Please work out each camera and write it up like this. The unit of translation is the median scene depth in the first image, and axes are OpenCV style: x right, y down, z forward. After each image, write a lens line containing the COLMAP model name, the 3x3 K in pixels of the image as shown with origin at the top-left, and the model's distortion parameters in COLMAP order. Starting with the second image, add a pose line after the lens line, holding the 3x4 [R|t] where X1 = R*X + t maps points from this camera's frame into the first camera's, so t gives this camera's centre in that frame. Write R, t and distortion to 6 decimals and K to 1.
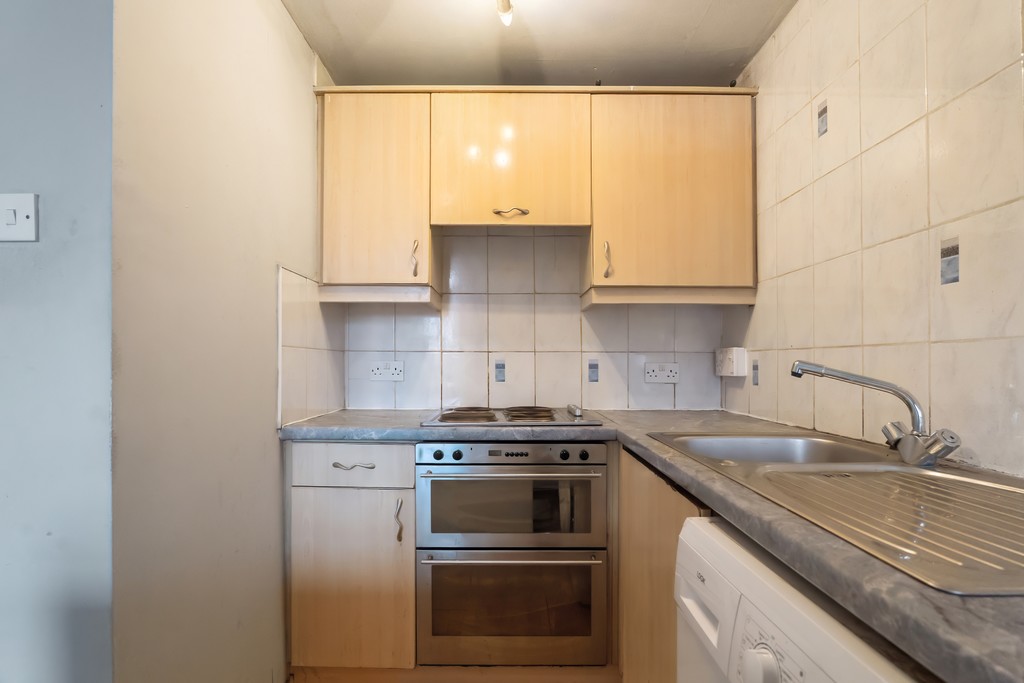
lens RADIAL K [[490.7, 0, 512.7], [0, 490.7, 358.6], [0, 0, 1]] dist [-0.000656, 0.000008]
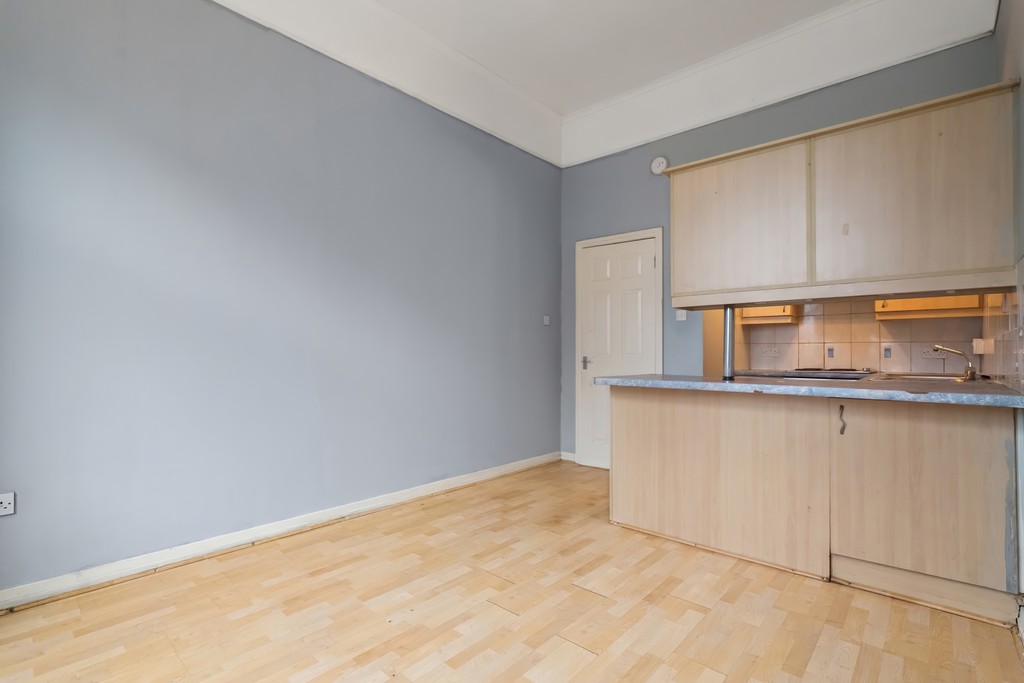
lens RADIAL K [[478.6, 0, 515.7], [0, 478.6, 349.5], [0, 0, 1]] dist [0.000314, 0.000323]
pose [[0.741265, -0.005215, -0.671192, 0.397526], [0.004105, 0.999986, -0.003235, 0.016747], [0.671200, -0.000357, 0.741277, -1.607485]]
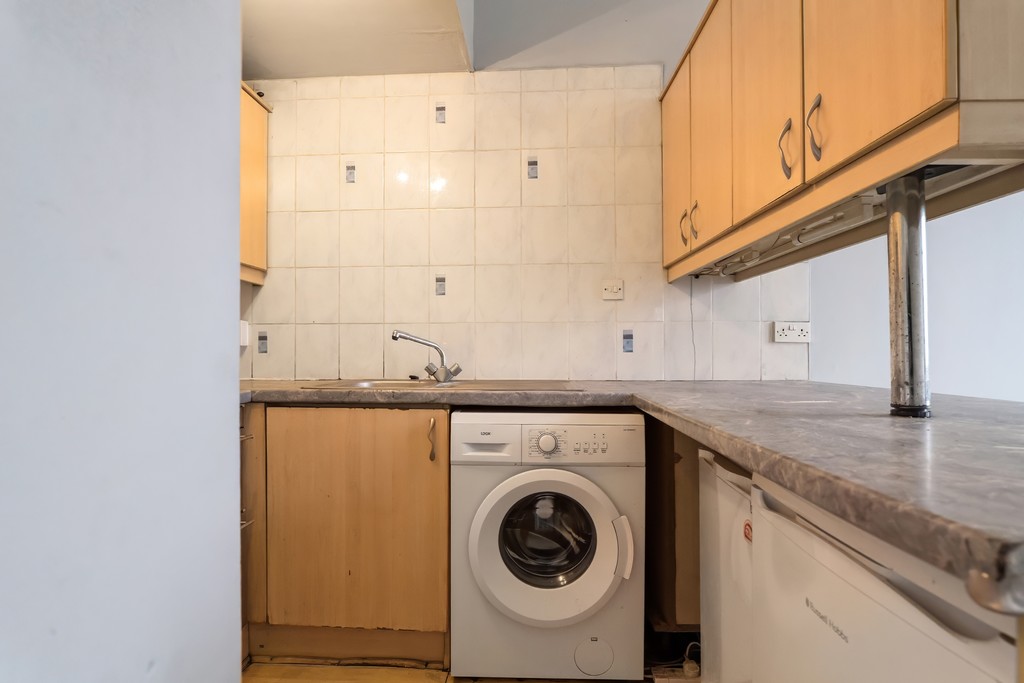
lens RADIAL K [[508.1, 0, 512.0], [0, 508.1, 341.5], [0, 0, 1]] dist [0.000430, 0.000132]
pose [[0.079667, 0.017846, 0.996662, -0.683245], [-0.008132, 0.999818, -0.017252, 0.042806], [-0.996788, -0.006730, 0.079798, 0.292828]]
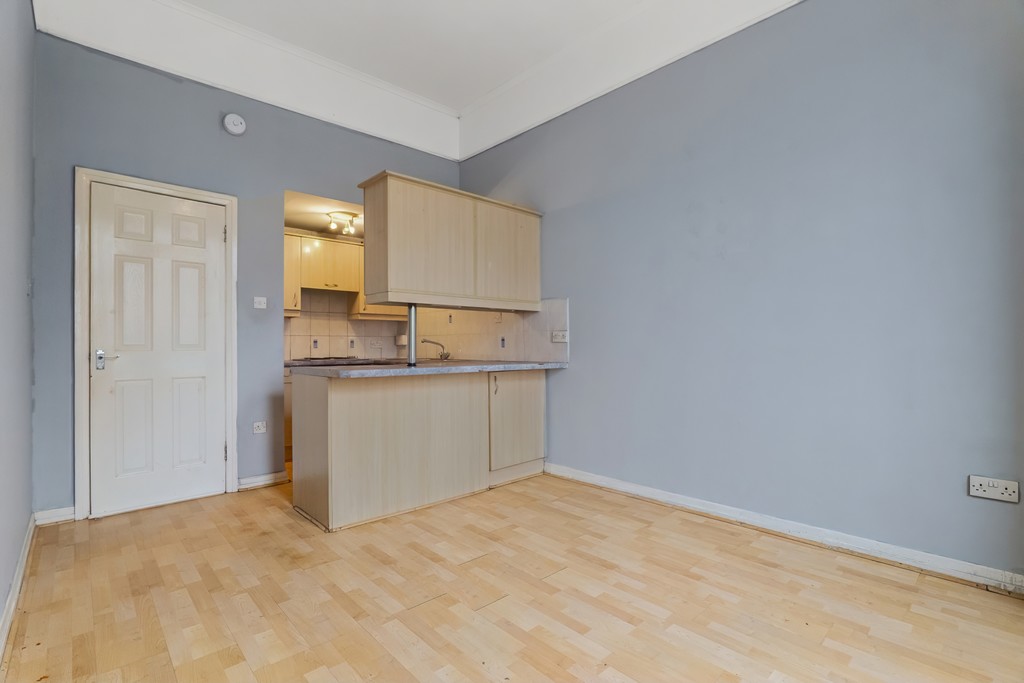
lens RADIAL K [[476.2, 0, 512.0], [0, 476.2, 341.5], [0, 0, 1]] dist [-0.012970, 0.000229]
pose [[0.742475, 0.001747, 0.669871, -1.019855], [-0.000639, 0.999998, -0.001899, 0.021411], [-0.669873, 0.000982, 0.742475, -1.634263]]
